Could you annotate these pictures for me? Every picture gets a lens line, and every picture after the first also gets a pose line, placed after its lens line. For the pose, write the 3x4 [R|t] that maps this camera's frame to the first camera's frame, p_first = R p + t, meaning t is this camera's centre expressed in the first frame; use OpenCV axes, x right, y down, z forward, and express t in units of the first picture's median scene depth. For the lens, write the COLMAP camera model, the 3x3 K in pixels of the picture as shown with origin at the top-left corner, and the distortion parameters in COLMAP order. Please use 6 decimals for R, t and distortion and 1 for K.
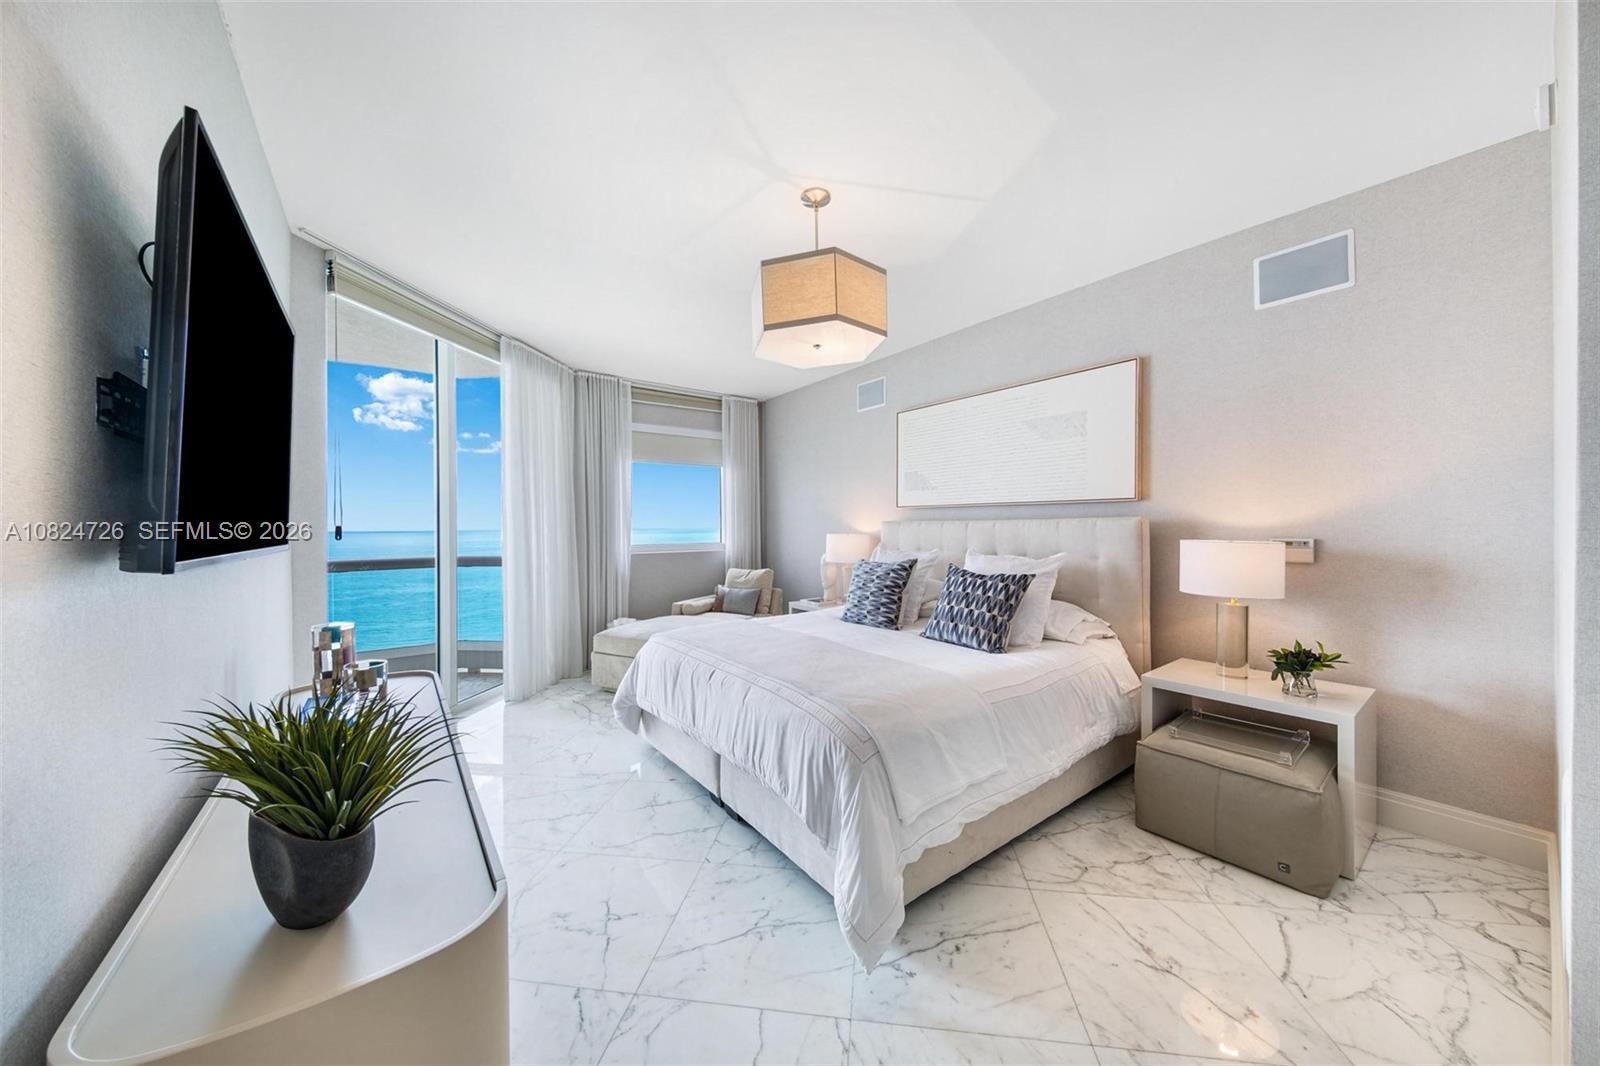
lens RADIAL K [[552.2, 0, 805.6], [0, 552.2, 523.6], [0, 0, 1]] dist [0.046418, -0.026659]
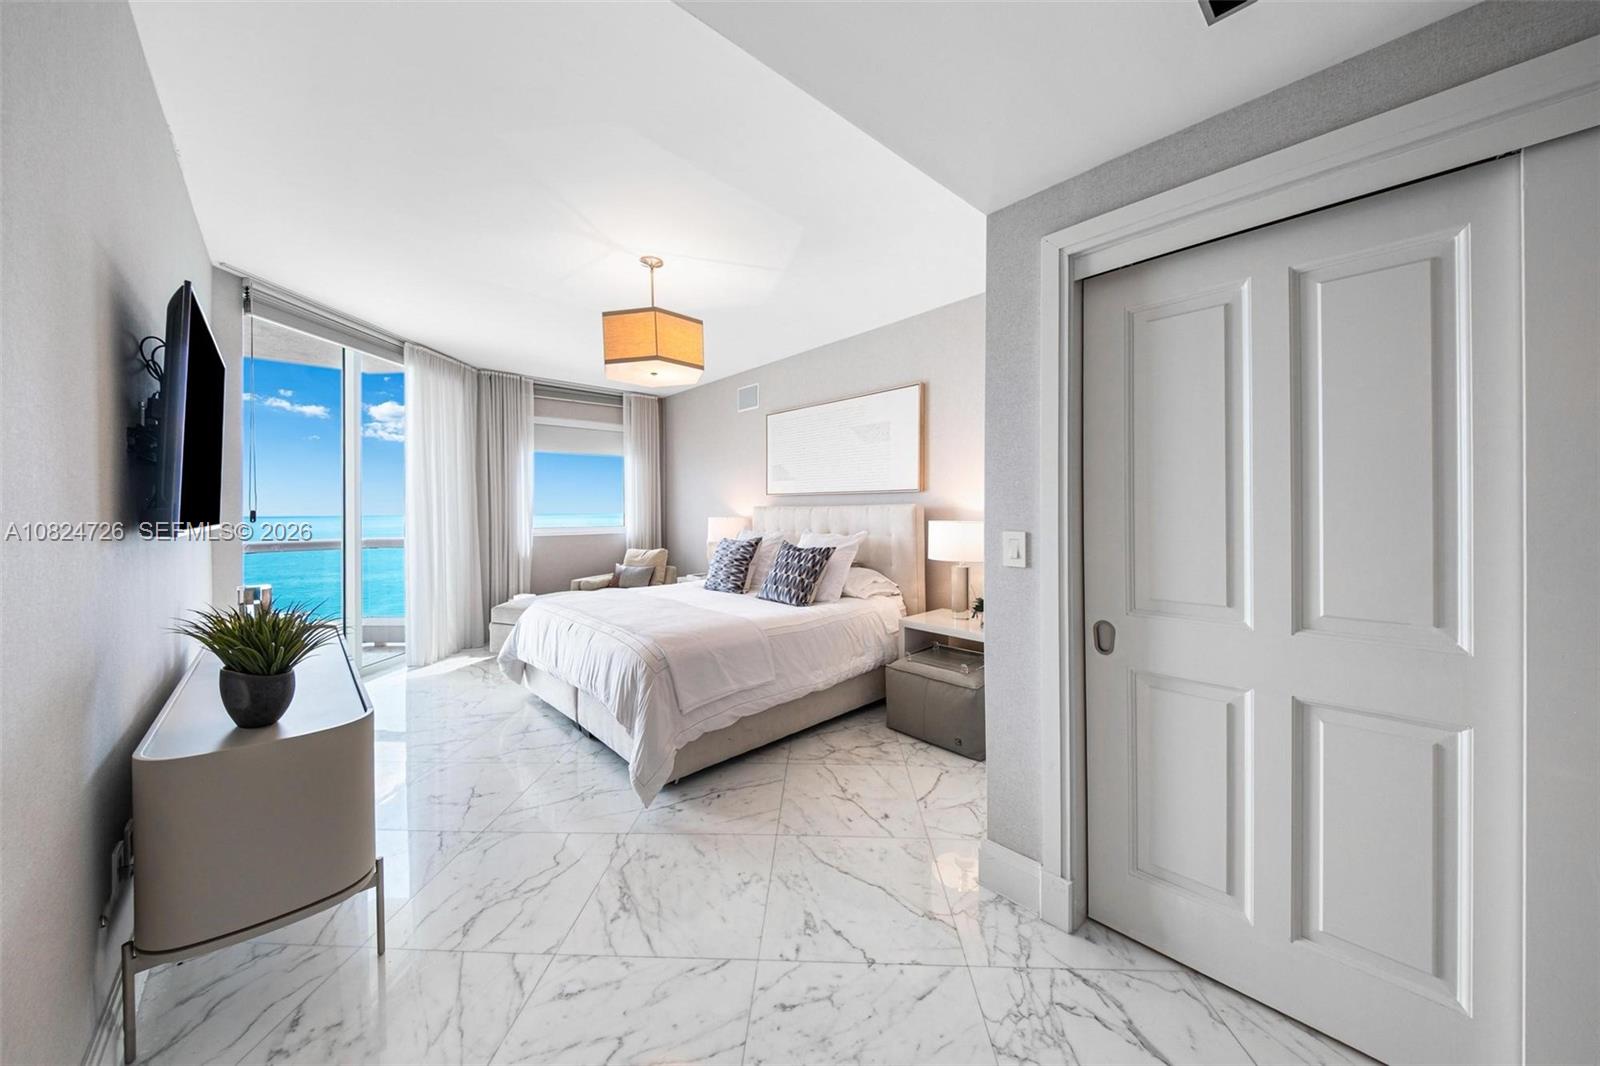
lens RADIAL K [[564.2, 0, 813.2], [0, 564.2, 506.0], [0, 0, 1]] dist [0.048056, -0.029203]
pose [[0.995203, 0.001012, 0.097827, 0.229162], [-0.000696, 0.999994, -0.003266, -0.002110], [-0.097830, 0.003182, 0.995198, -0.322987]]
